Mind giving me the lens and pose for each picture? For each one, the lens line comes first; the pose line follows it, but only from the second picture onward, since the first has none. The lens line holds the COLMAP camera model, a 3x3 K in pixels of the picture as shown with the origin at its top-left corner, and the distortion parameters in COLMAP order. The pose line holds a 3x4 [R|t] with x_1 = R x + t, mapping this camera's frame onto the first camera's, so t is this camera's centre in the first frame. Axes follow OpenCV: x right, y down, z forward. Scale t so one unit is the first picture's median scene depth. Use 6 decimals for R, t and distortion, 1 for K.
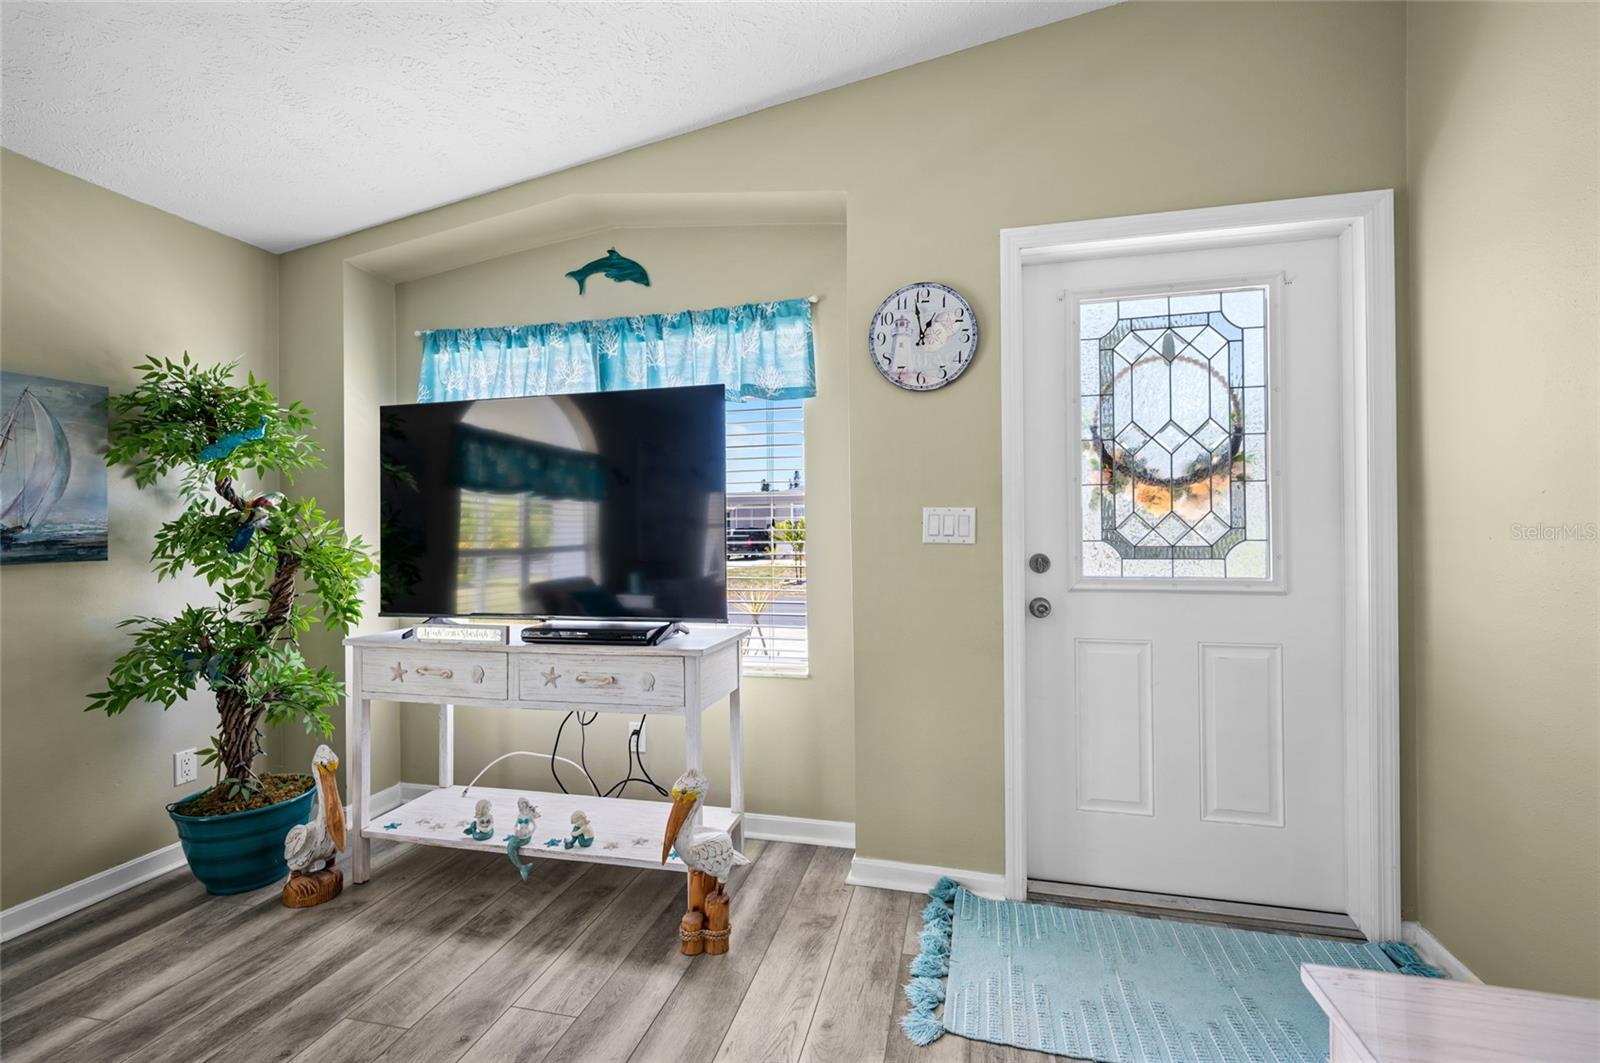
lens RADIAL K [[716.9, 0, 794.3], [0, 716.9, 519.3], [0, 0, 1]] dist [0.001831, 0.000178]
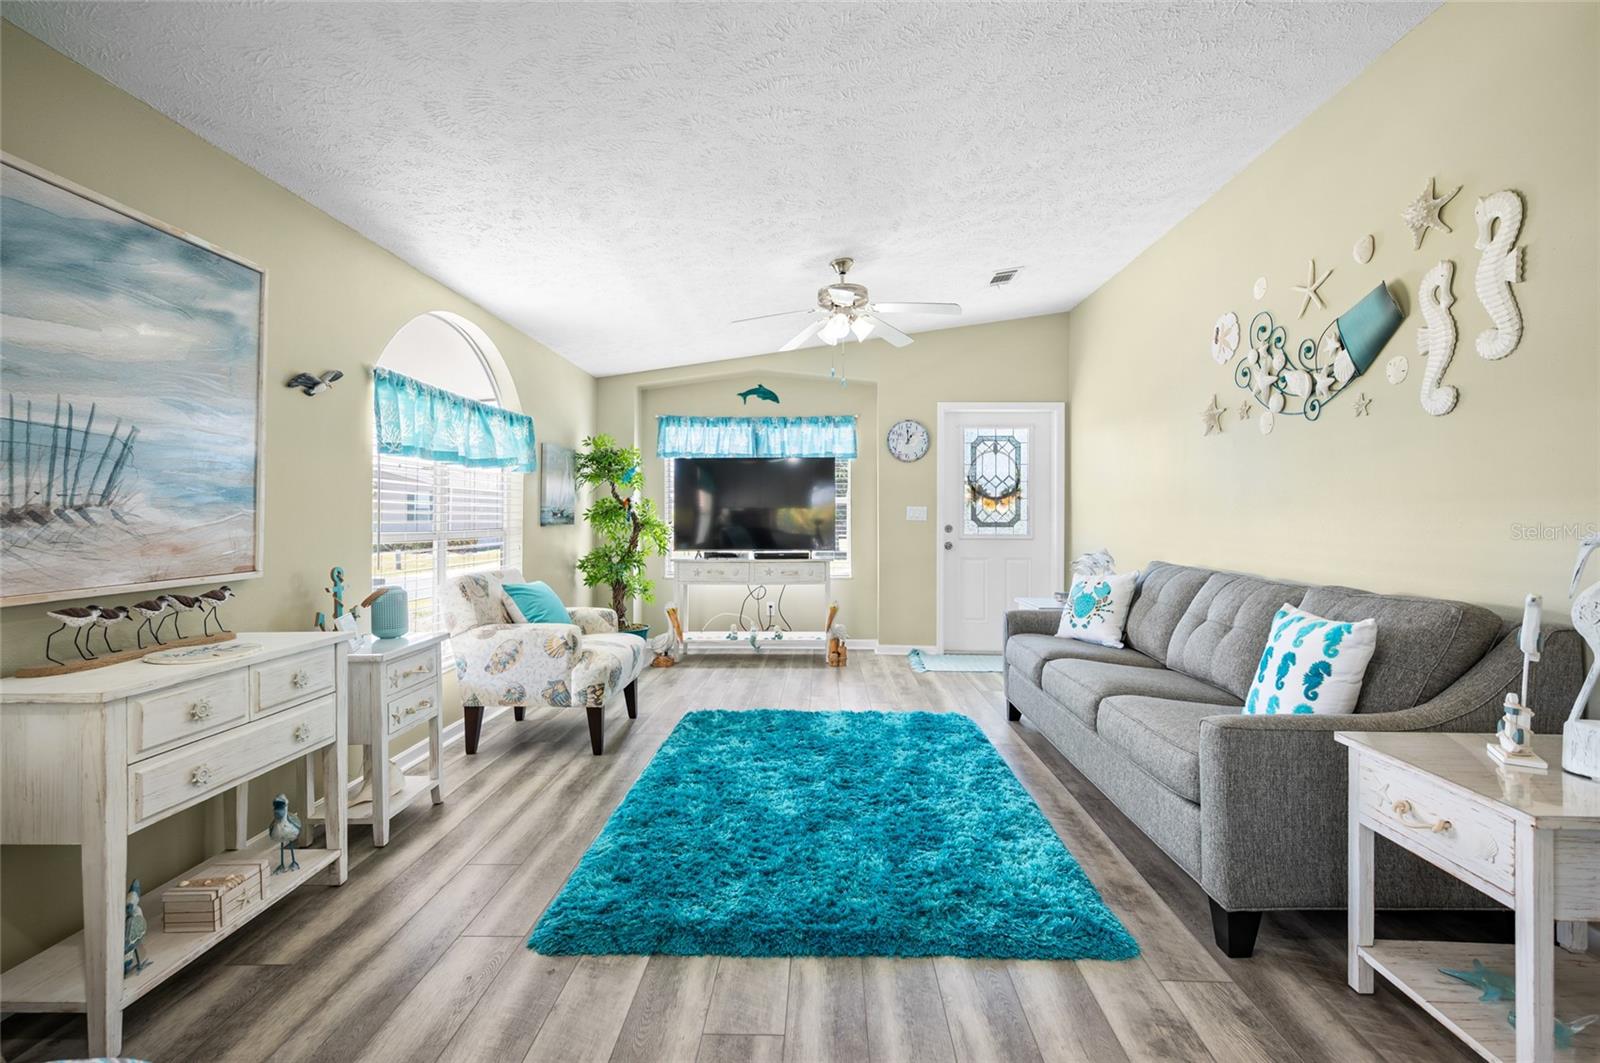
lens RADIAL K [[733.9, 0, 802.9], [0, 733.9, 512.0], [0, 0, 1]] dist [0.000707, 0.000094]
pose [[0.976854, 0.012232, 0.213556, -0.744108], [-0.013425, 0.999901, 0.004136, -0.002333], [-0.213484, -0.006907, 0.976922, -1.488795]]
